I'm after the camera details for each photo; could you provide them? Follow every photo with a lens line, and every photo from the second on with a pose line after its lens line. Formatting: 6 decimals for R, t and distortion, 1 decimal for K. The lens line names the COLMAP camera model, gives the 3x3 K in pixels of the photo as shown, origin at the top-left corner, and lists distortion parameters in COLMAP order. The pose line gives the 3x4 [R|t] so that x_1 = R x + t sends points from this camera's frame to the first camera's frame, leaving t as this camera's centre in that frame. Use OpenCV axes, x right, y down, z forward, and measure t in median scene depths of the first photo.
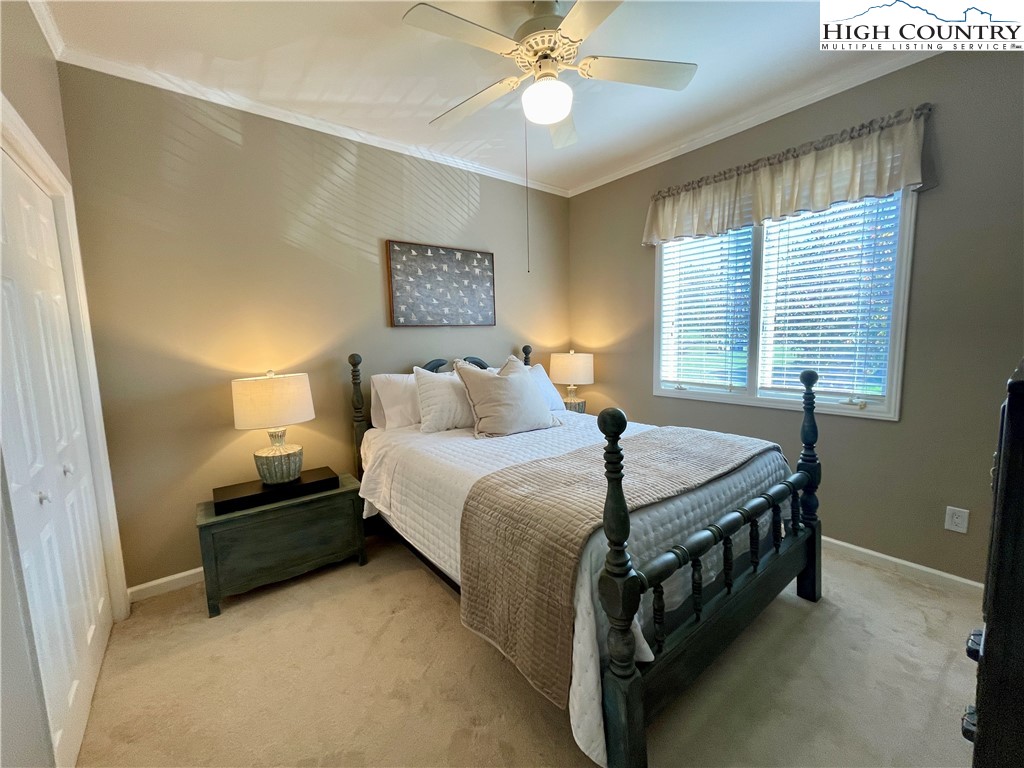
lens RADIAL K [[413.4, 0, 512.0], [0, 413.4, 384.0], [0, 0, 1]] dist [-0.010683, 0.000013]
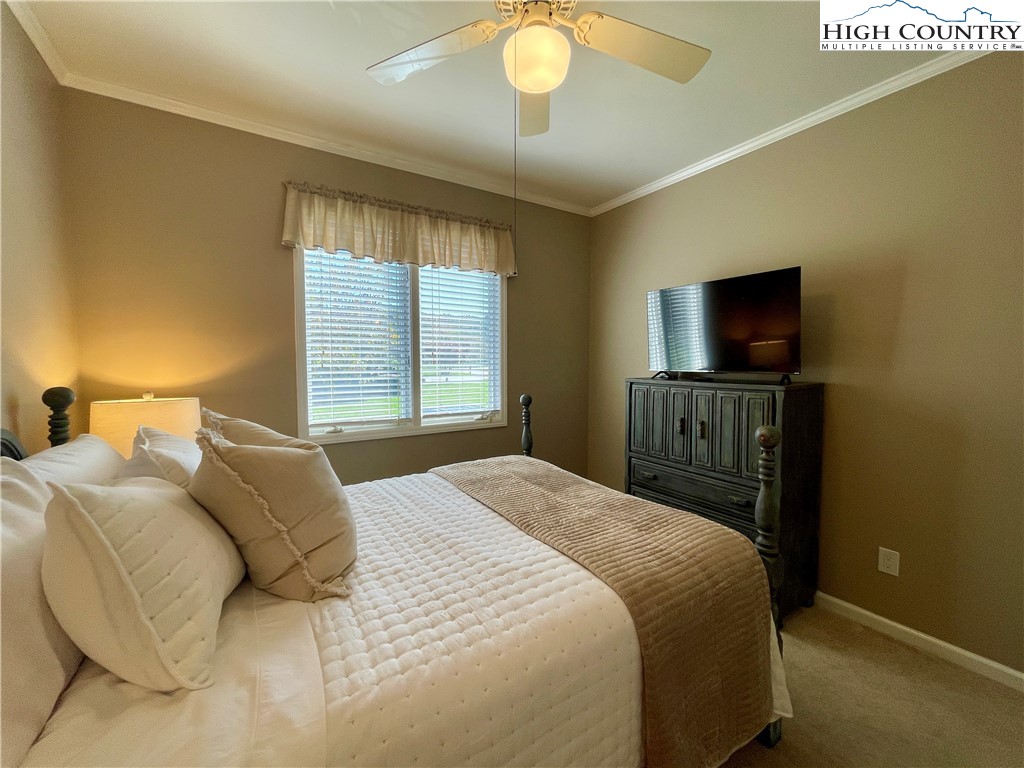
lens RADIAL K [[413.4, 0, 512.0], [0, 413.4, 384.0], [0, 0, 1]] dist [-0.010683, 0.000013]
pose [[0.082083, -0.035691, 0.995986, -0.436050], [0.103703, 0.994240, 0.027082, -0.077997], [-0.991216, 0.101063, 0.085311, 0.652384]]
